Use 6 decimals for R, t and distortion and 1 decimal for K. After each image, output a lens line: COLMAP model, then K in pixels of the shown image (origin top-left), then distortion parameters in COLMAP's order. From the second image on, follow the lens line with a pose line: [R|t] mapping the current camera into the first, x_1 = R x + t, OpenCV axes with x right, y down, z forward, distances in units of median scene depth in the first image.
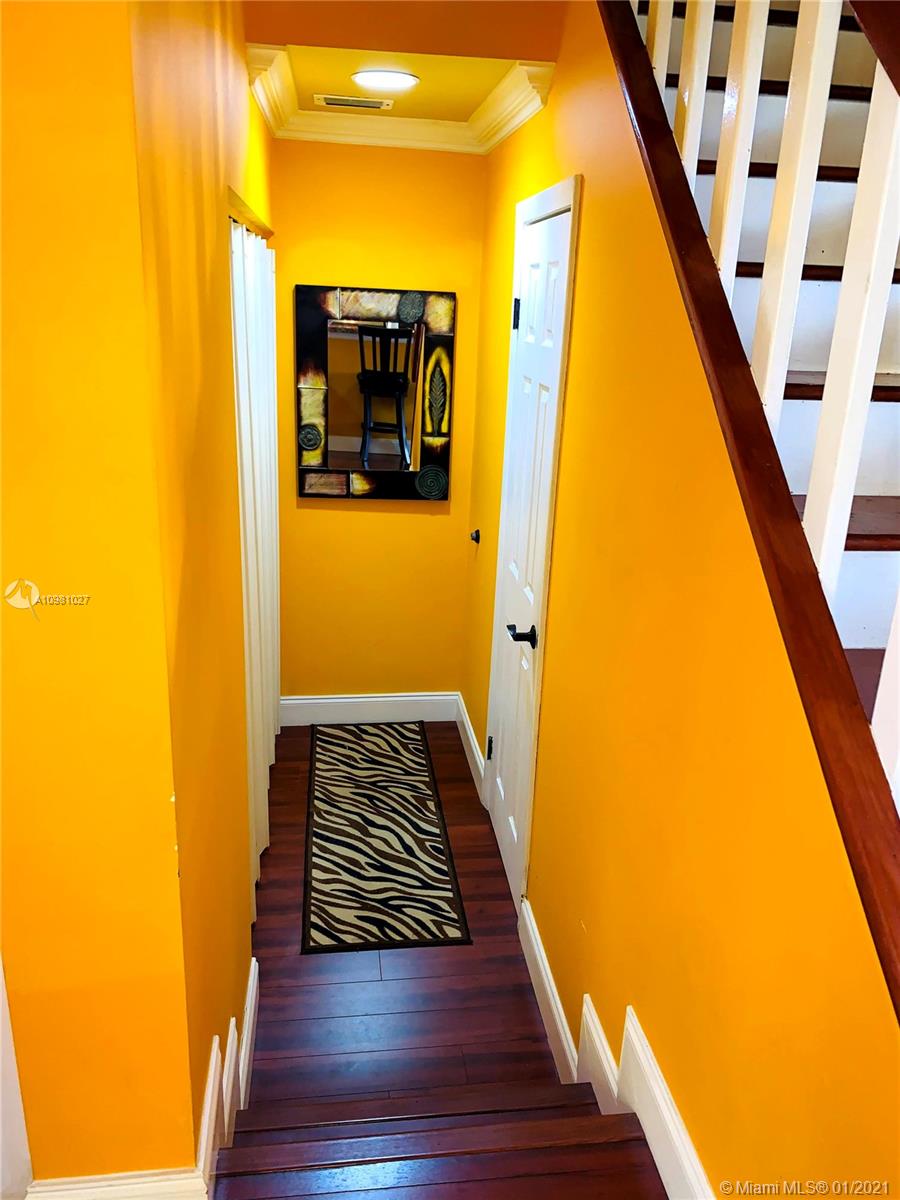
lens RADIAL K [[920.5, 0, 456.7], [0, 920.5, 610.0], [0, 0, 1]] dist [0.040343, -0.055502]
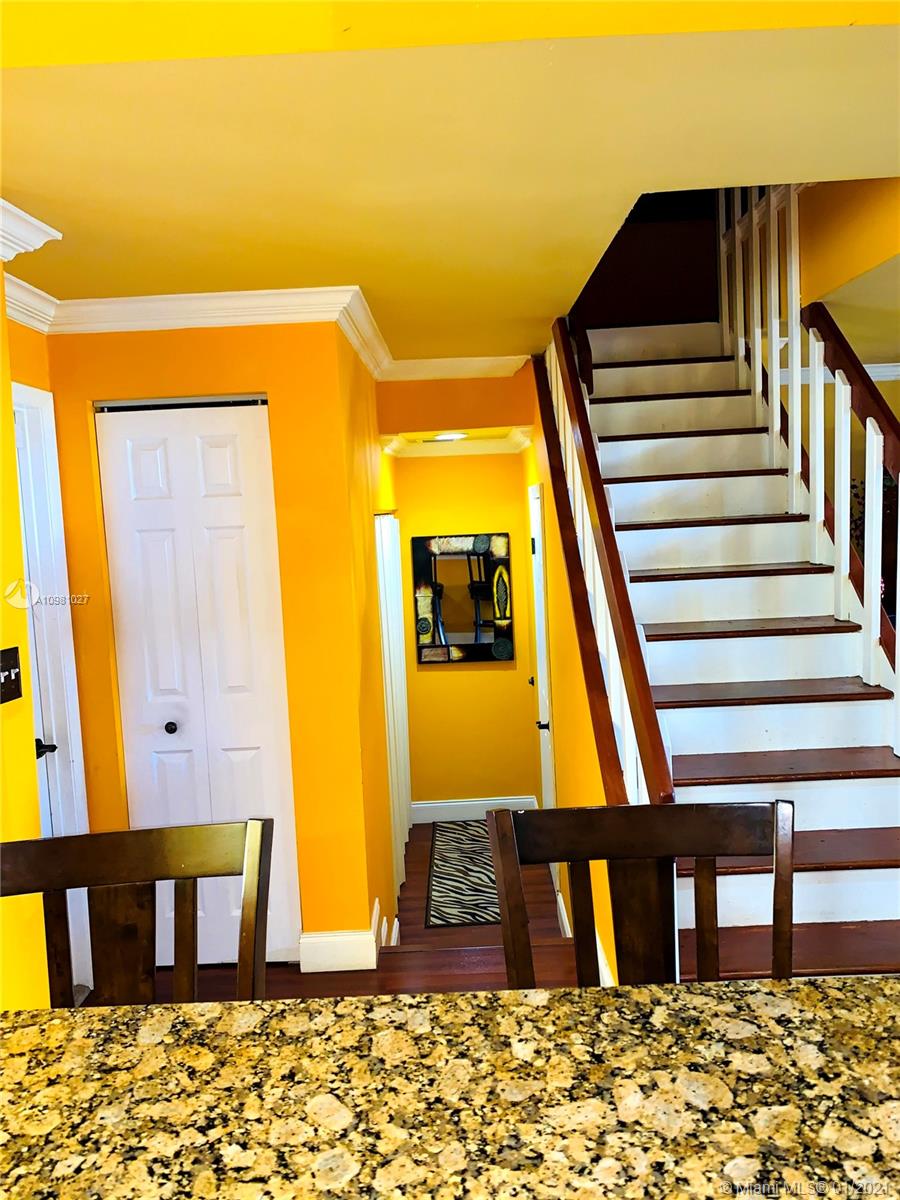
lens RADIAL K [[920.5, 0, 451.6], [0, 920.5, 596.7], [0, 0, 1]] dist [0.040343, -0.055502]
pose [[0.986583, -0.076542, -0.144207, 0.122566], [0.041117, 0.971307, -0.234247, 0.138789], [0.157999, 0.225175, 0.961422, -0.537252]]
